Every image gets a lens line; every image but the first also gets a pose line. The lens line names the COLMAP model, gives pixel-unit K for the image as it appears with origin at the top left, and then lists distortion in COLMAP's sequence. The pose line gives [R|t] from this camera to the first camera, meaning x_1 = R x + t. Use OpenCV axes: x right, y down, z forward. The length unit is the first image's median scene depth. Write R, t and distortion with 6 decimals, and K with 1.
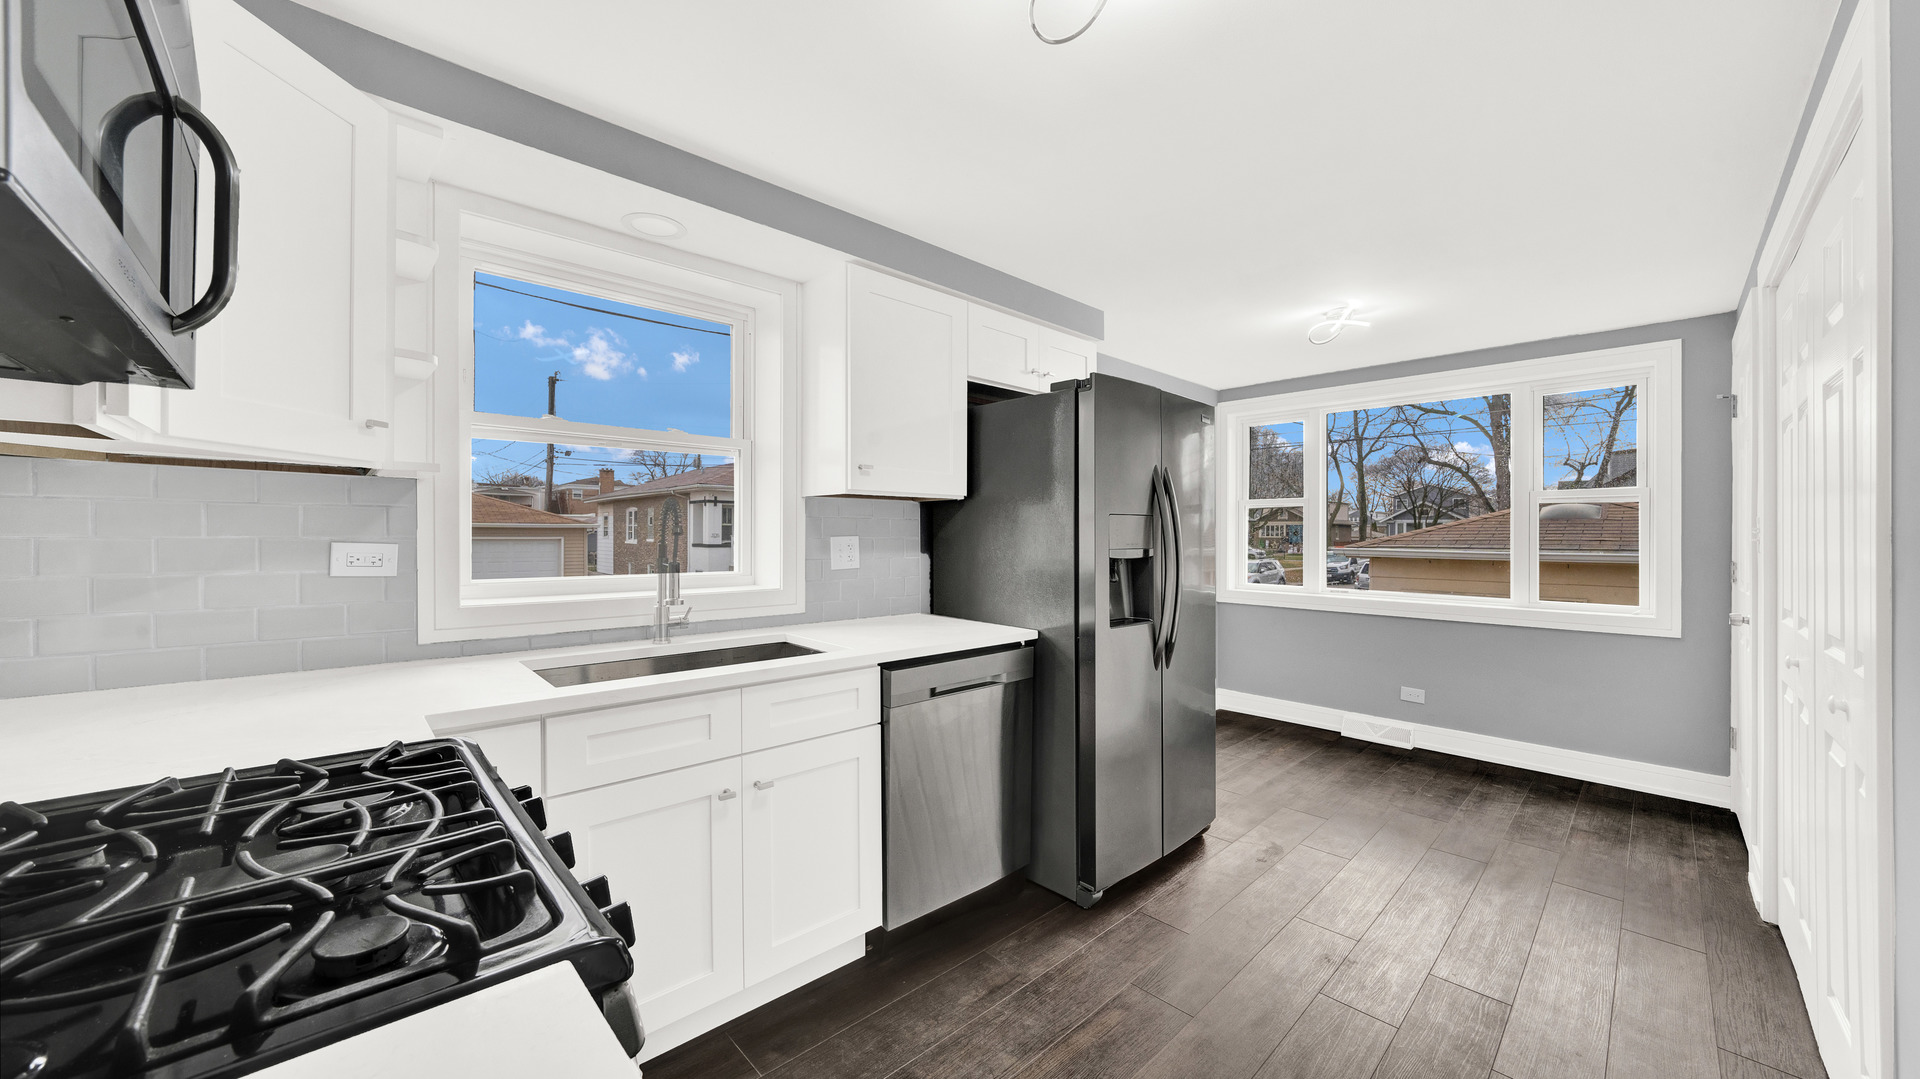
lens RADIAL K [[705.7, 0, 968.2], [0, 705.7, 544.6], [0, 0, 1]] dist [0.000422, -0.000036]
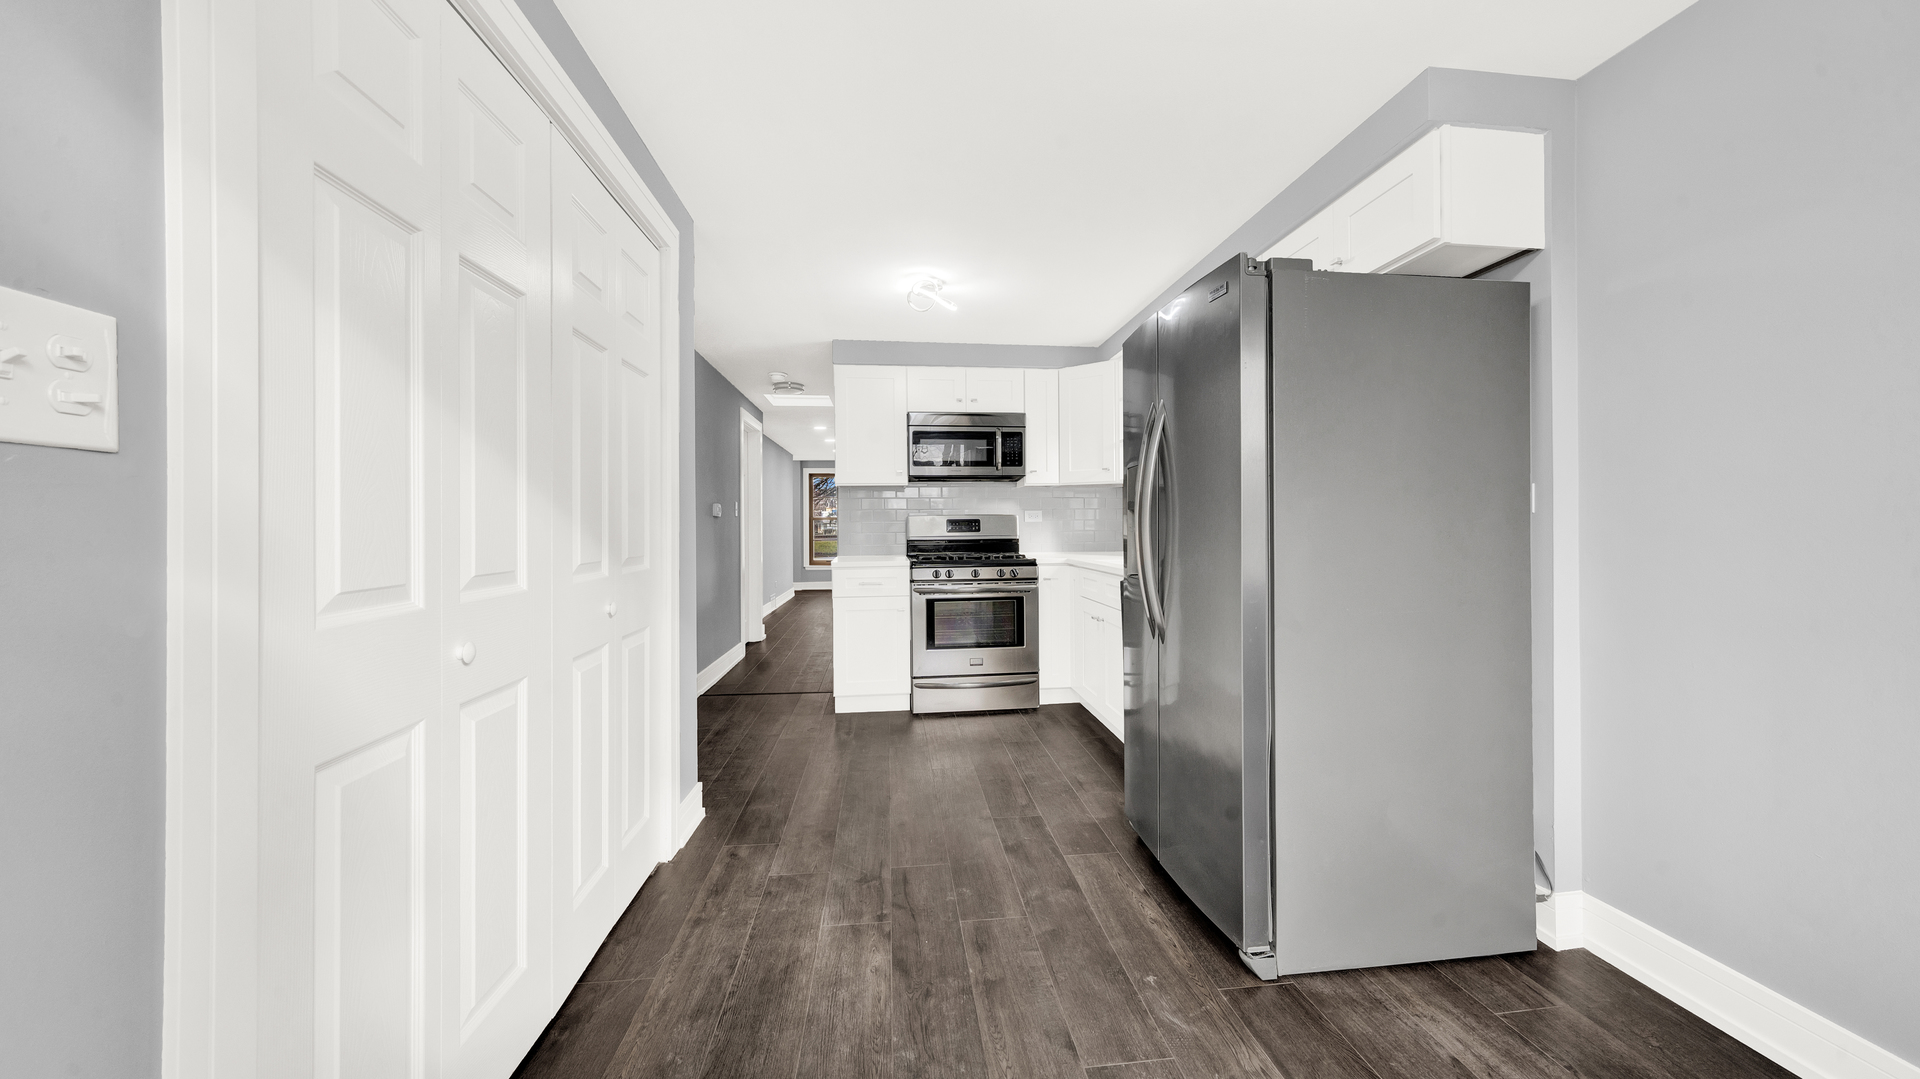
lens RADIAL K [[705.7, 0, 965.3], [0, 705.7, 530.7], [0, 0, 1]] dist [0.000422, -0.000036]
pose [[-0.631785, 0.012117, -0.775049, 1.435348], [0.009925, 0.999922, 0.007541, 0.029521], [0.775080, -0.002928, -0.631856, 1.790381]]
